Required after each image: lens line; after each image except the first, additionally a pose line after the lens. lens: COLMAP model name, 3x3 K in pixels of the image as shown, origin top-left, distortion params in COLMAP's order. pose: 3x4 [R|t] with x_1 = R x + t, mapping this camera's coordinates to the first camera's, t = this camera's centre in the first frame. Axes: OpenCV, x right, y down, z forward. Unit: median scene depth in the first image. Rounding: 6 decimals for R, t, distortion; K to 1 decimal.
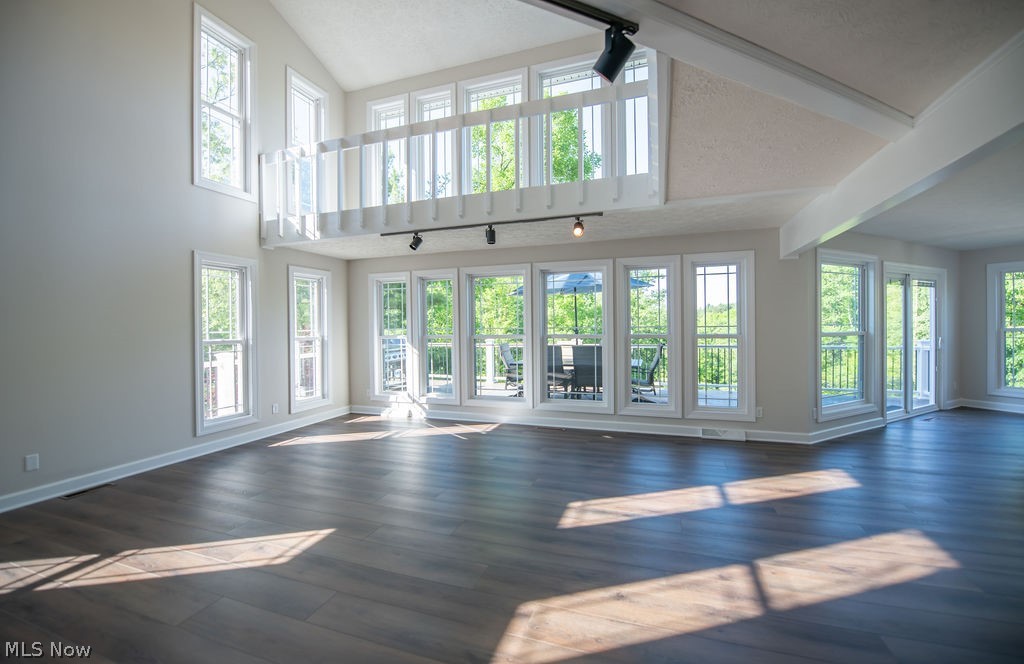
lens RADIAL K [[413.5, 0, 510.3], [0, 413.5, 326.1], [0, 0, 1]] dist [-0.017412, -0.000682]
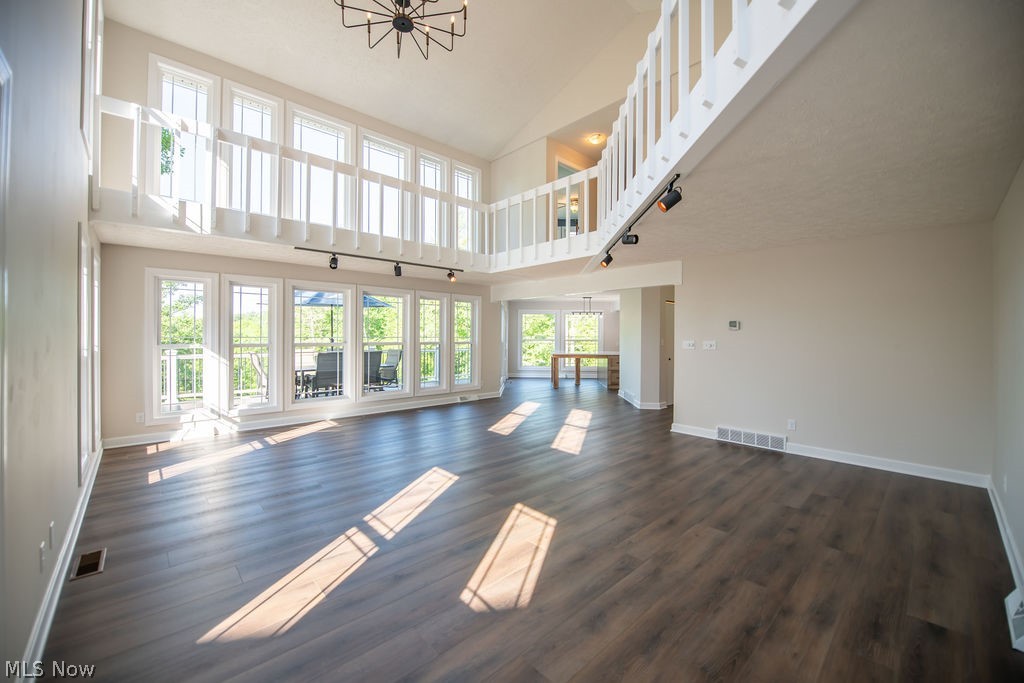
lens RADIAL K [[407.7, 0, 512.2], [0, 407.7, 337.7], [0, 0, 1]] dist [-0.017248, -0.002206]
pose [[0.462005, 0.008097, 0.886840, -0.951027], [-0.008087, 0.999955, -0.004916, 0.009766], [-0.886840, -0.004901, 0.462050, 0.026640]]
